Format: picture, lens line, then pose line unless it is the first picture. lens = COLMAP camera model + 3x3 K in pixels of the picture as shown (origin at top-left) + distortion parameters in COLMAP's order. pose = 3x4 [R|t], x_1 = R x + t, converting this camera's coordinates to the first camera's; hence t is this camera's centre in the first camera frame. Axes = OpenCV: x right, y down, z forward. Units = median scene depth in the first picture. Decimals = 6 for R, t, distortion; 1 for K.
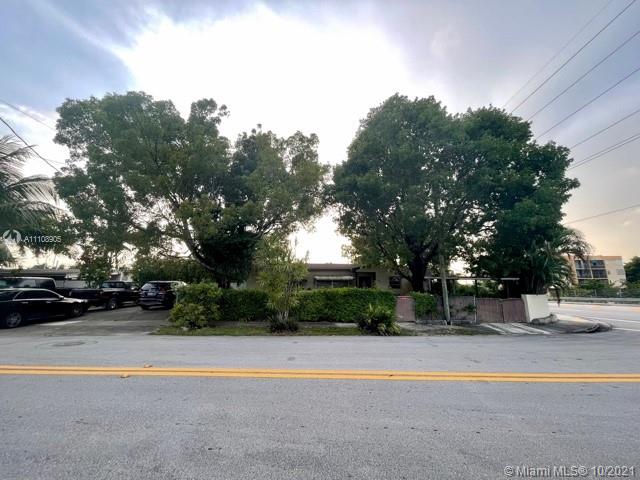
lens RADIAL K [[255.1, 0, 316.7], [0, 255.1, 239.5], [0, 0, 1]] dist [-0.008418, 0.000240]
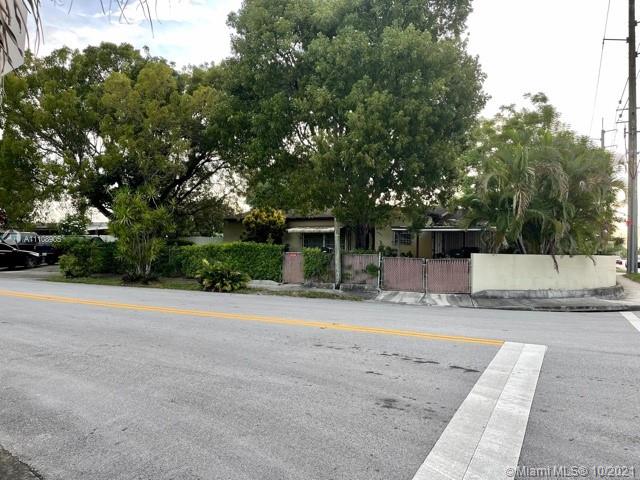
lens RADIAL K [[480.8, 0, 323.7], [0, 480.8, 240.8], [0, 0, 1]] dist [0.050649, -0.053781]
pose [[0.896032, 0.000456, -0.443989, 1.093267], [0.077945, 0.984307, 0.158316, -0.042472], [0.437094, -0.176463, 0.881935, -0.269848]]
